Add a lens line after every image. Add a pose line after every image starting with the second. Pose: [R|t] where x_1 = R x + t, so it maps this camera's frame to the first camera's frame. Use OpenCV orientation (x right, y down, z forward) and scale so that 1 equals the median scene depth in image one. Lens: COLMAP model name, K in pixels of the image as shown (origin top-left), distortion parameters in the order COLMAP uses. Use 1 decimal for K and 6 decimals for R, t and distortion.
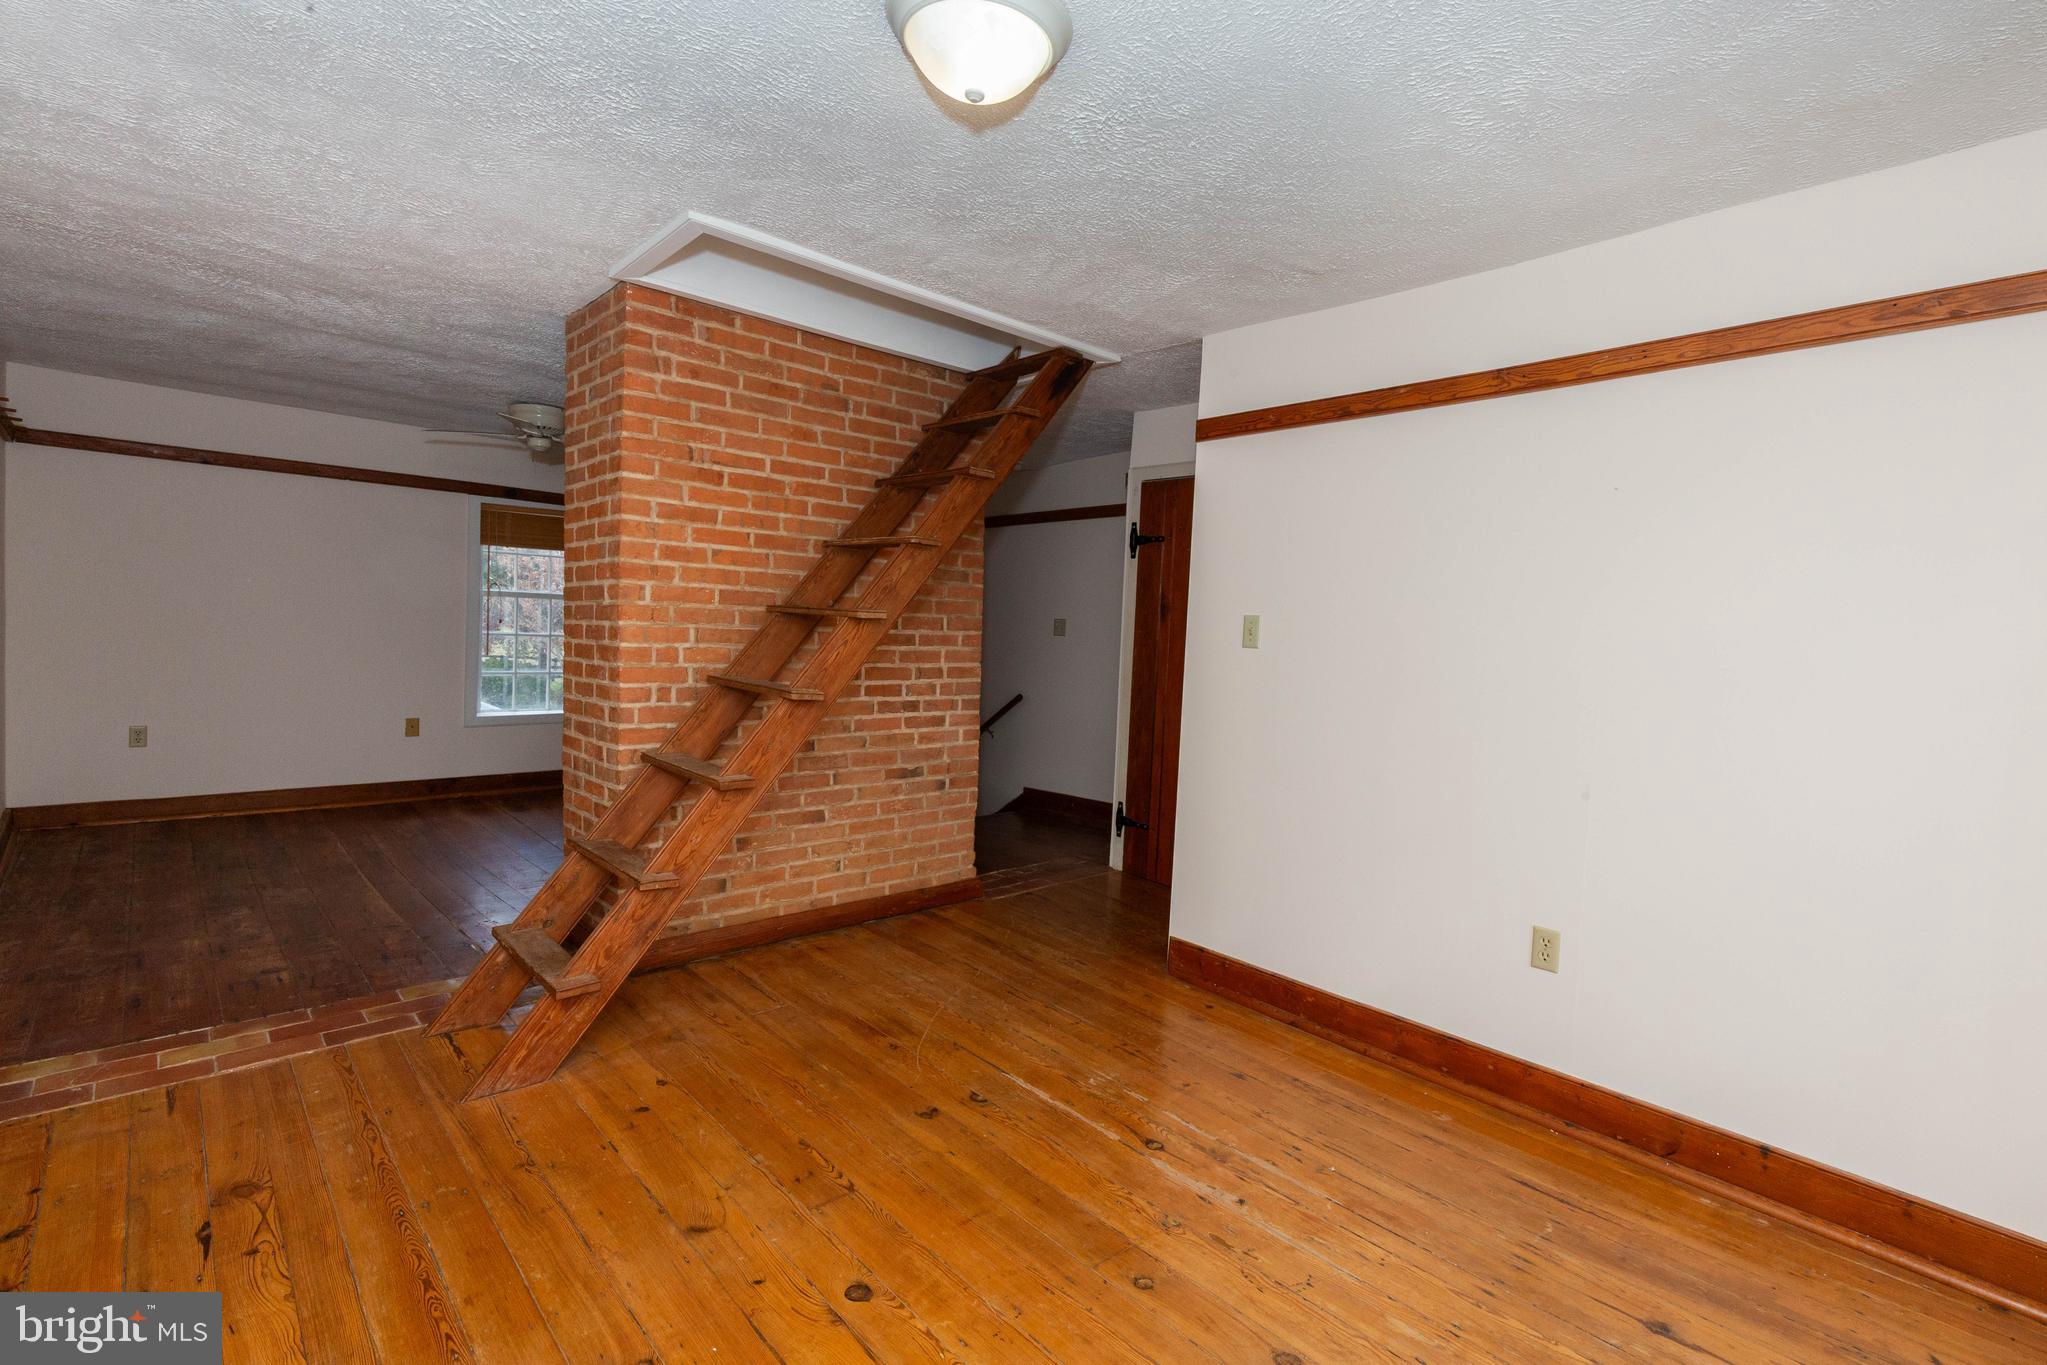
lens RADIAL K [[957.2, 0, 1044.2], [0, 957.2, 683.9], [0, 0, 1]] dist [0.012232, -0.000217]
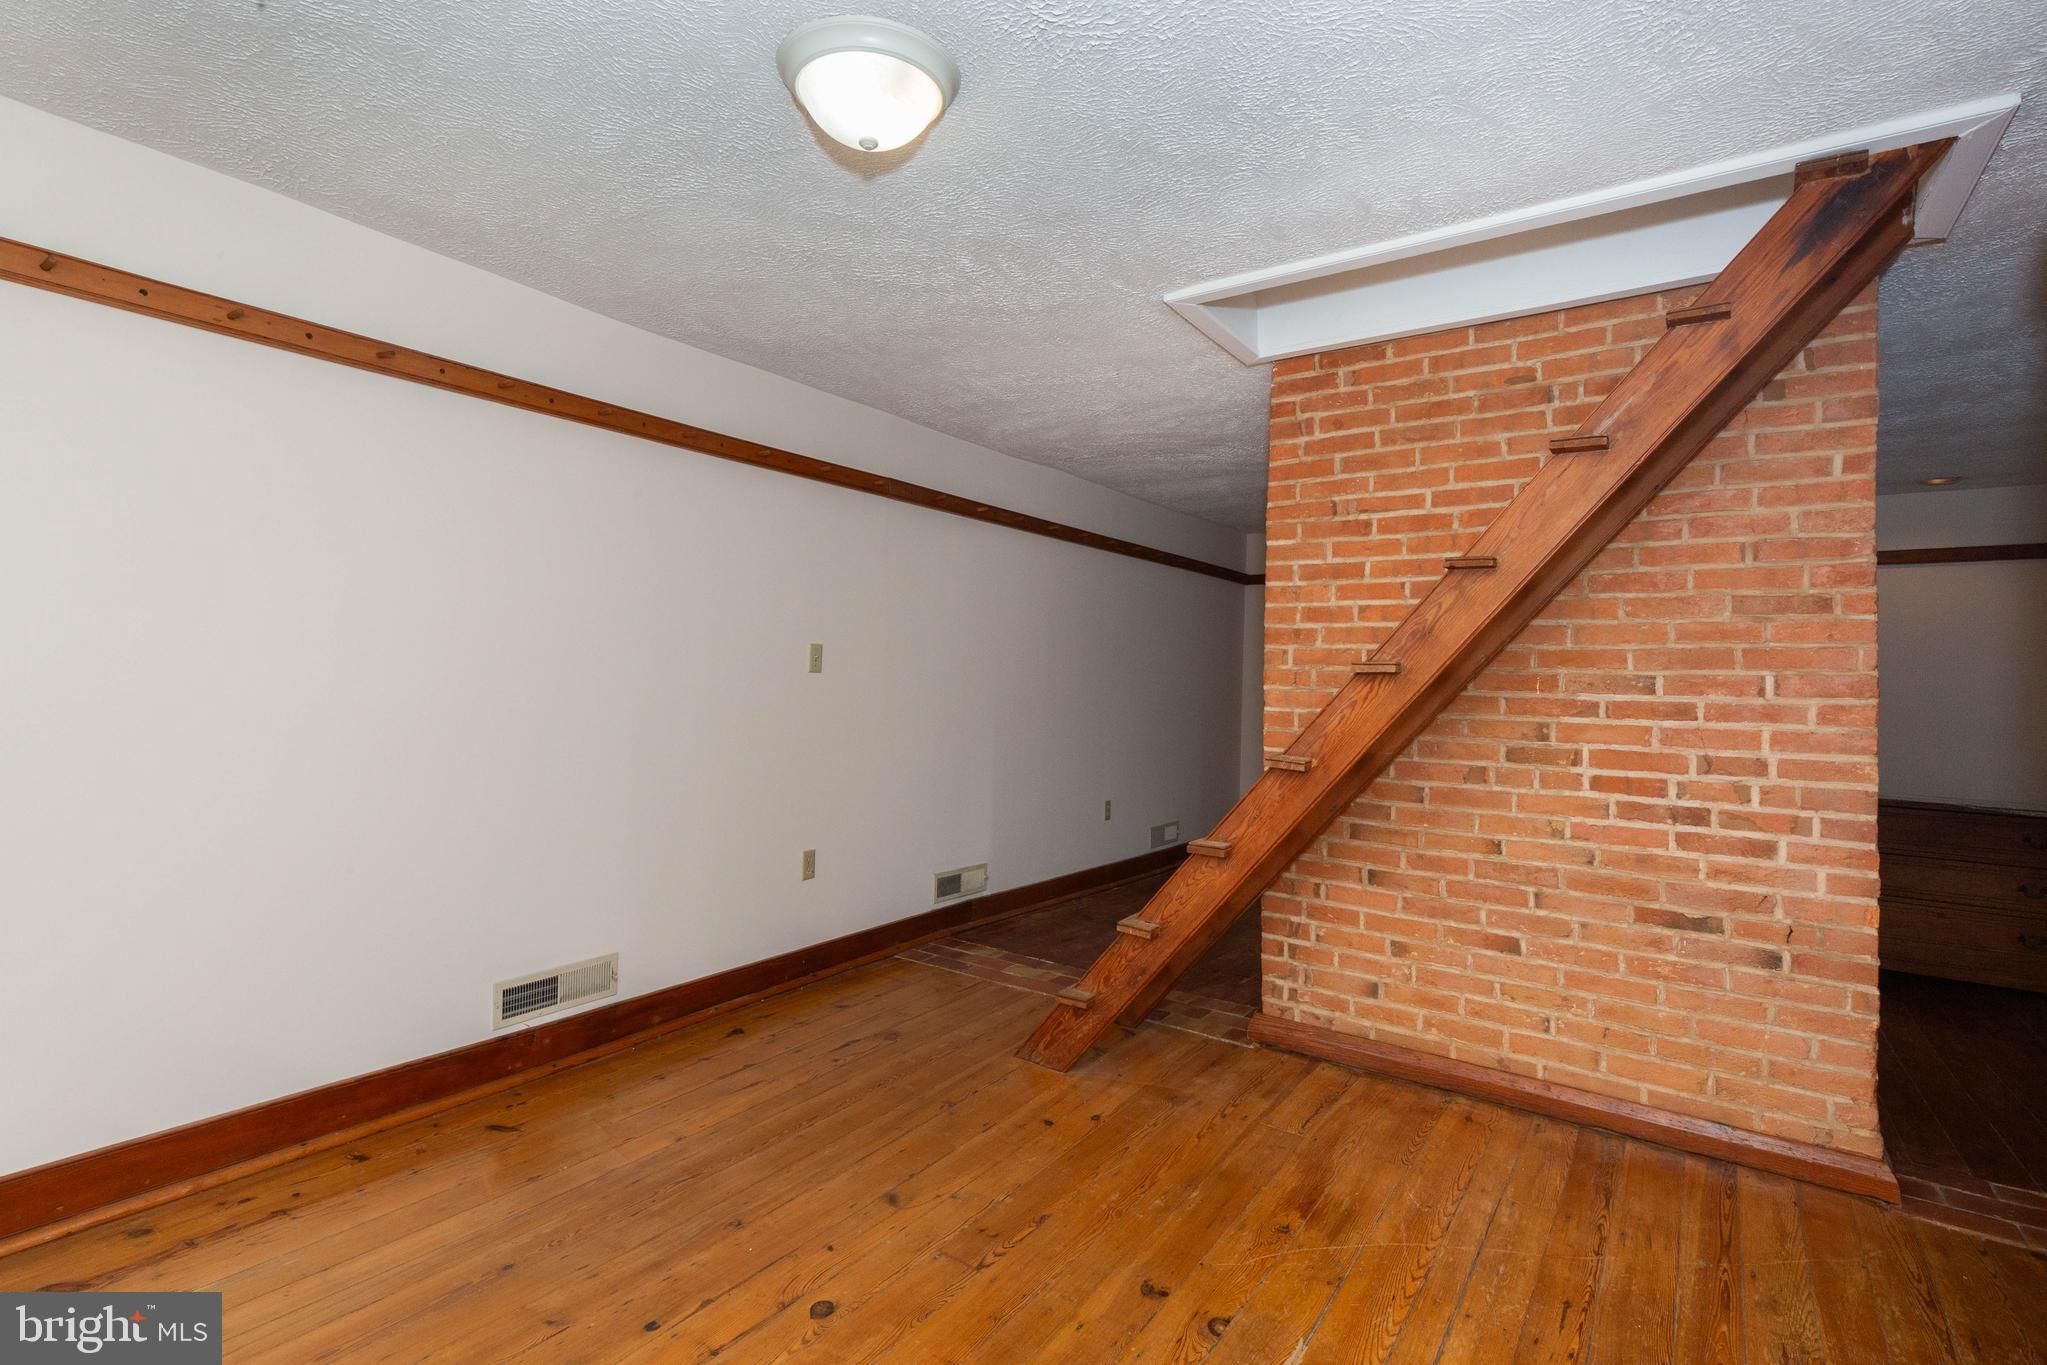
lens RADIAL K [[952.9, 0, 1010.1], [0, 952.9, 673.4], [0, 0, 1]] dist [0.010859, -0.000685]
pose [[0.189124, -0.037628, -0.981232, 0.462888], [-0.074751, 0.995814, -0.052595, -0.004457], [0.979104, 0.083295, 0.185520, 0.499703]]
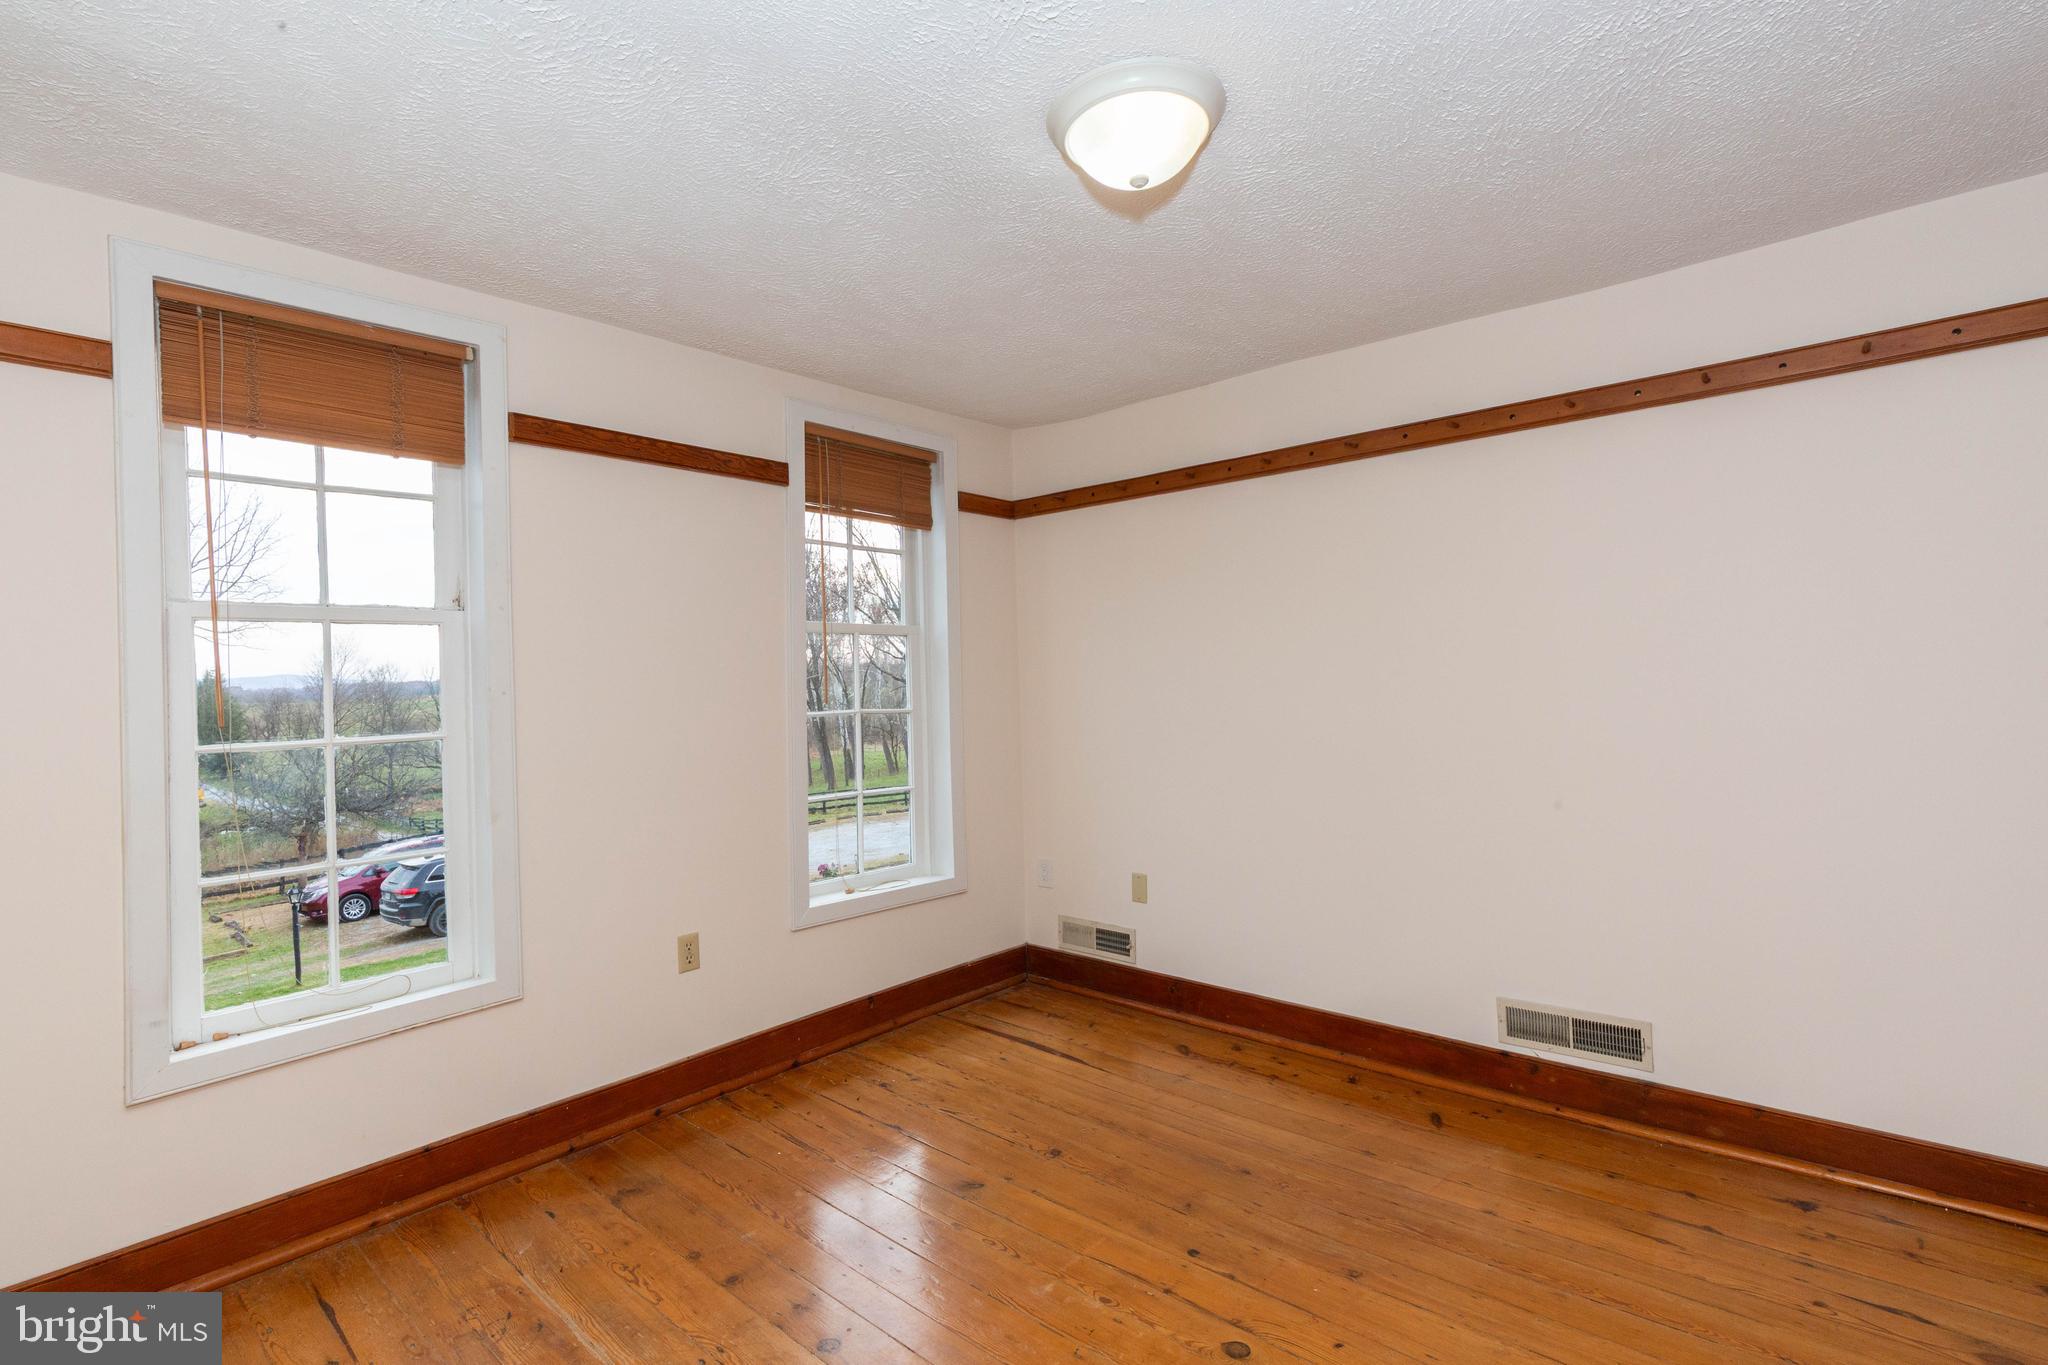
lens RADIAL K [[956.9, 0, 1019.6], [0, 956.9, 692.4], [0, 0, 1]] dist [-0.002405, -0.000351]
pose [[-0.996498, -0.015502, -0.082166, 0.065724], [-0.020333, 0.998093, 0.058288, -0.056024], [0.081105, 0.059755, -0.994913, 1.017388]]
